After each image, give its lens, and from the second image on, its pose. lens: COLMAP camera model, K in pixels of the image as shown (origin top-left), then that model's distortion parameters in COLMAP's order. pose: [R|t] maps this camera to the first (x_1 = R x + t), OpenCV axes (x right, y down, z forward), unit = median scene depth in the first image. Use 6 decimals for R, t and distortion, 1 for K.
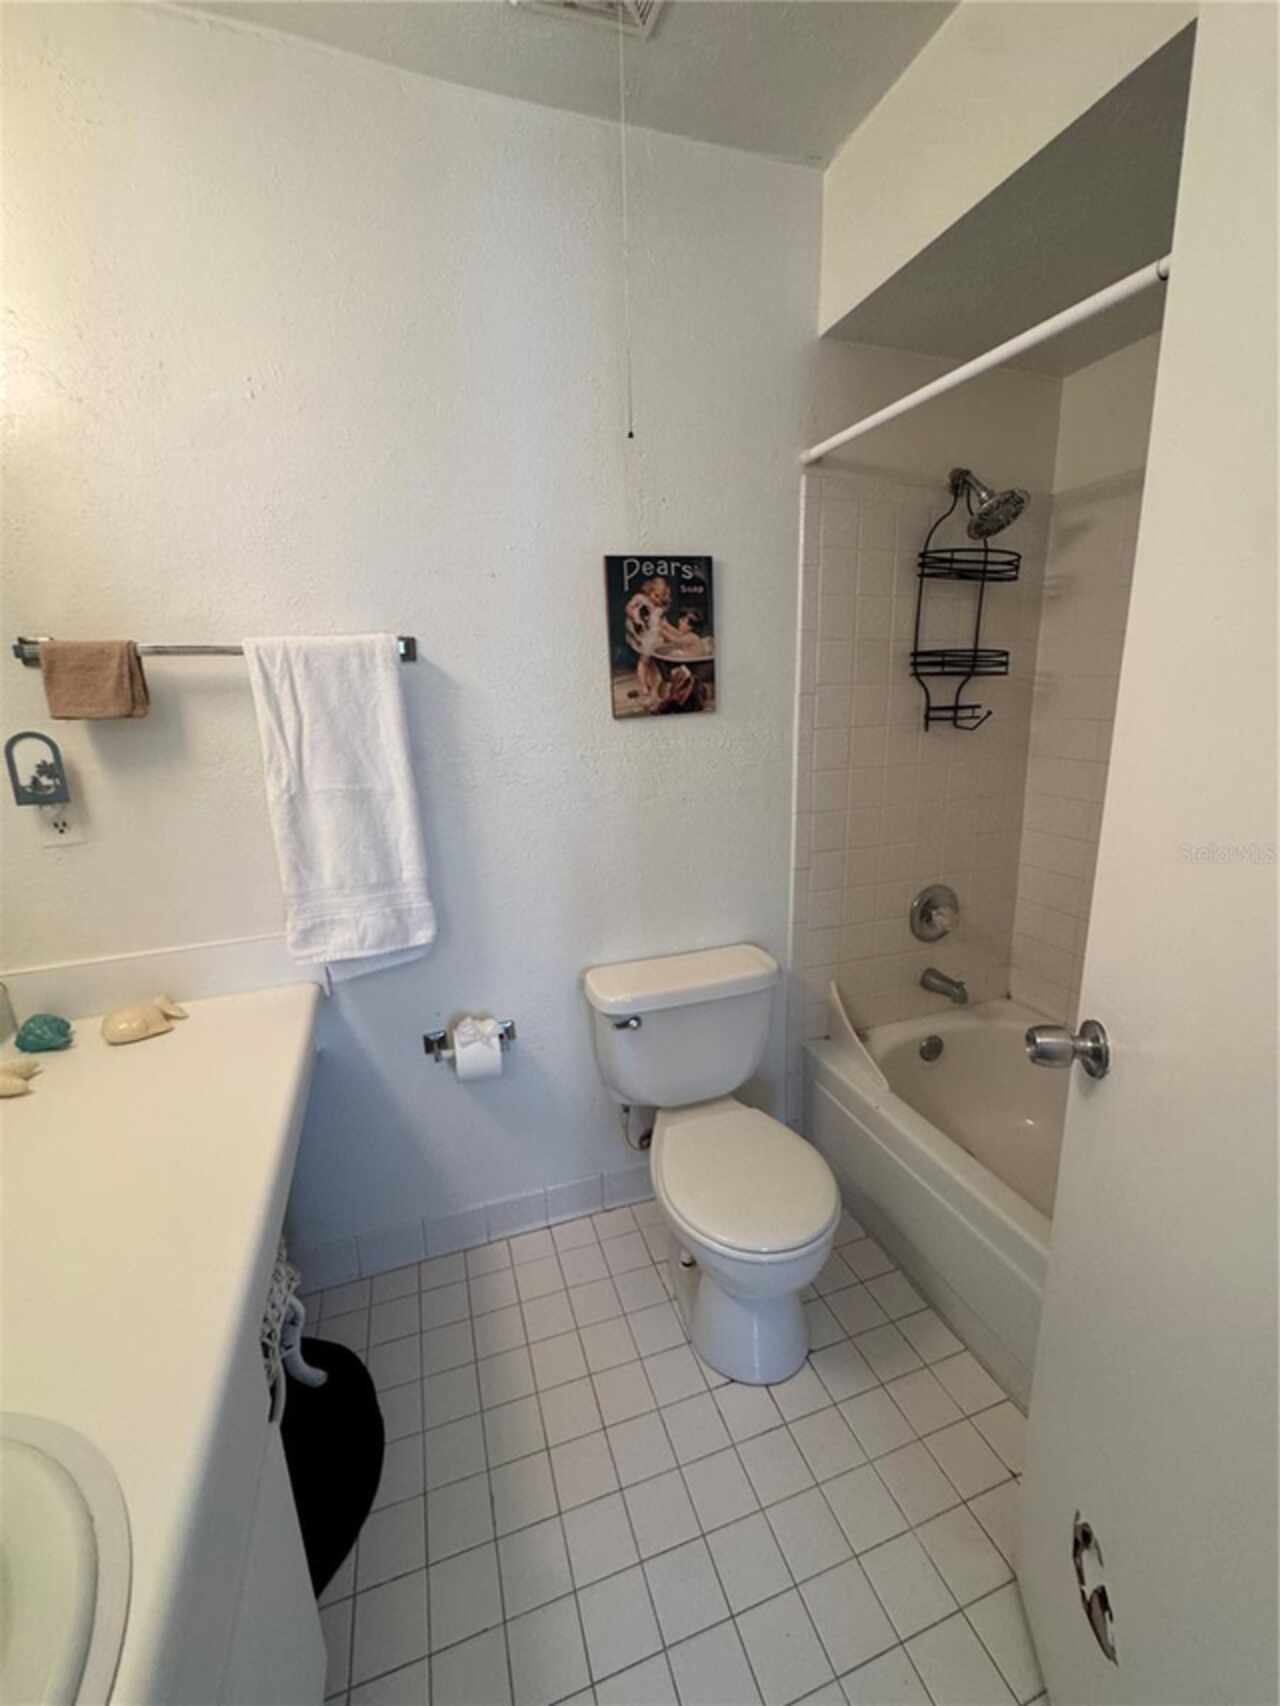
lens RADIAL K [[688.9, 0, 641.1], [0, 688.9, 851.6], [0, 0, 1]] dist [0.000065, 0.000048]
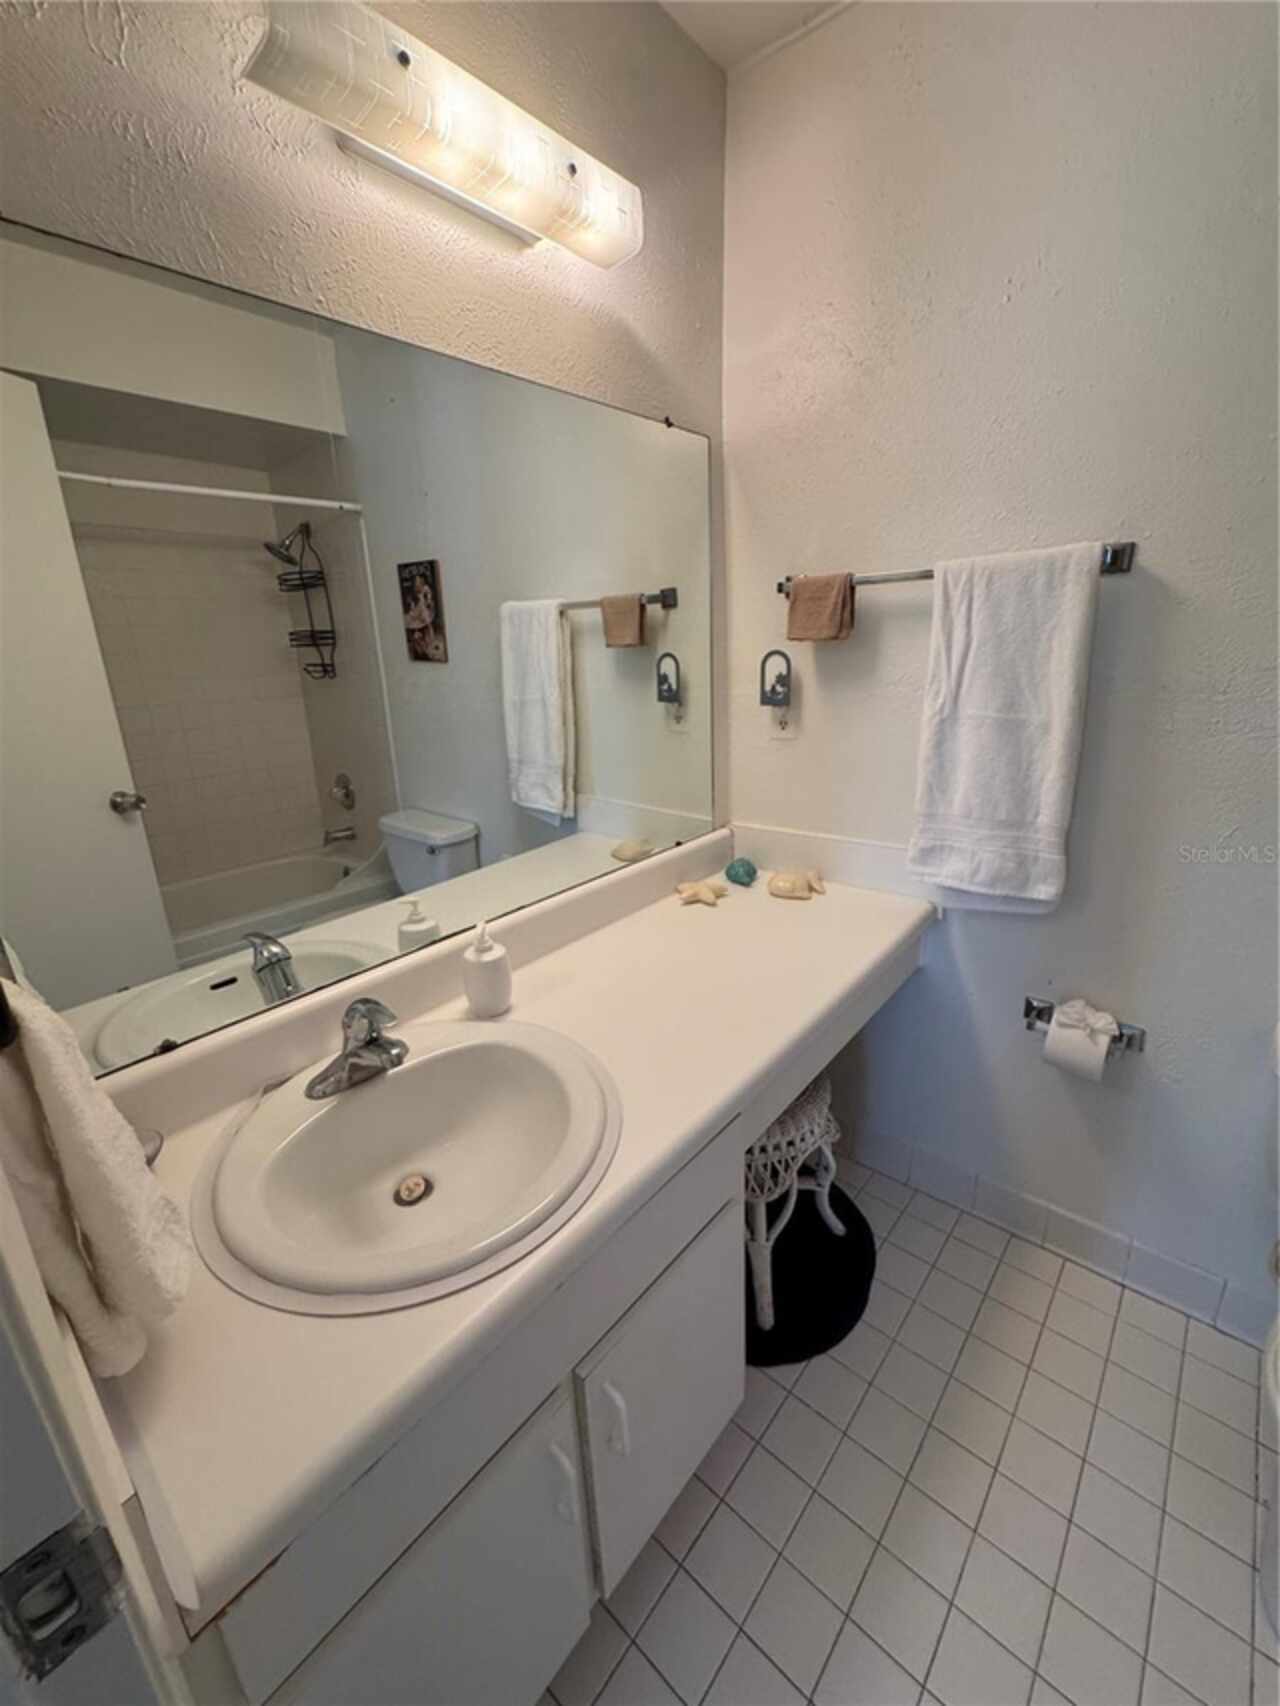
lens RADIAL K [[688.9, 0, 638.3], [0, 688.9, 850.3], [0, 0, 1]] dist [0.000065, 0.000048]
pose [[0.504610, 0.256537, -0.824353, 0.156141], [-0.178039, 0.965231, 0.191394, -0.006689], [0.844790, 0.050188, 0.532739, 0.077251]]
